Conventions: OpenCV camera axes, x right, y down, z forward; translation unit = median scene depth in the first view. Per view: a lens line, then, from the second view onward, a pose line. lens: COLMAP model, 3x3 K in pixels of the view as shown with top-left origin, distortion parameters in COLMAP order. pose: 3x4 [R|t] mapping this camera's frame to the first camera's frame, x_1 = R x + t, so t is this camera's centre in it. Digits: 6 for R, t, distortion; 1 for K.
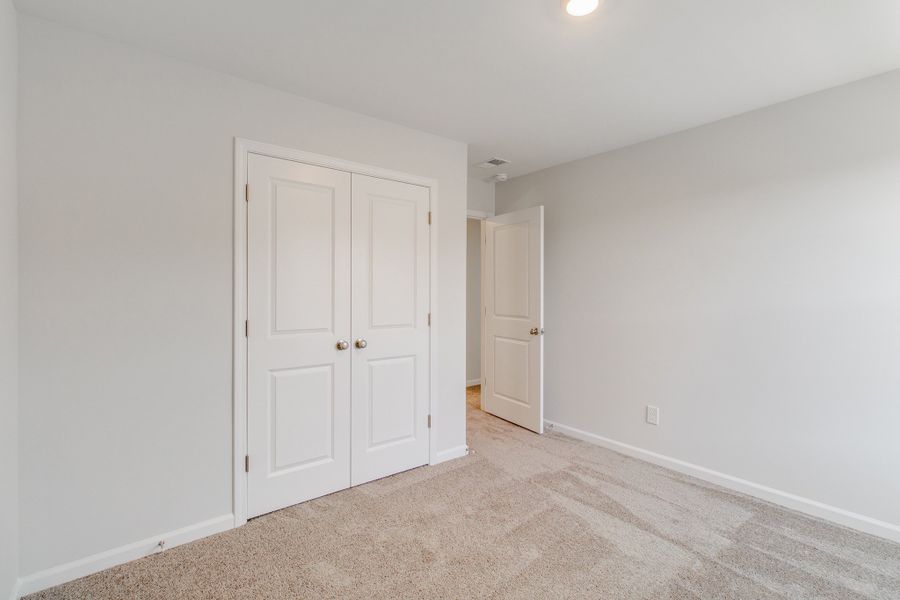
lens RADIAL K [[442.8, 0, 482.7], [0, 442.8, 287.2], [0, 0, 1]] dist [0.003197, 0.014048]
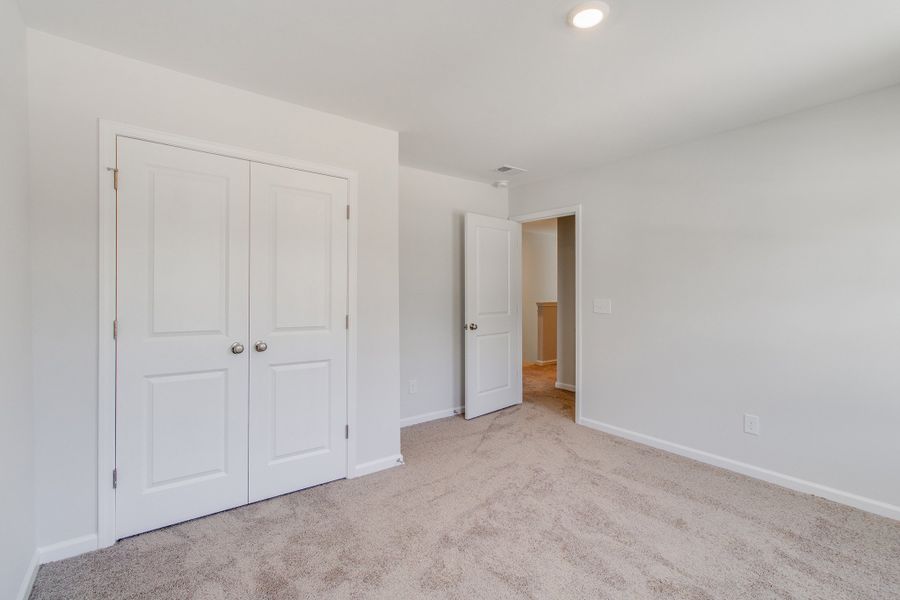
lens RADIAL K [[416.0, 0, 457.9], [0, 416.0, 287.0], [0, 0, 1]] dist [0.001935, -0.000336]
pose [[0.998027, 0.007551, -0.062323, 0.182698], [-0.007843, 0.999959, -0.004447, 0.002874], [0.062287, 0.004927, 0.998046, 0.161576]]
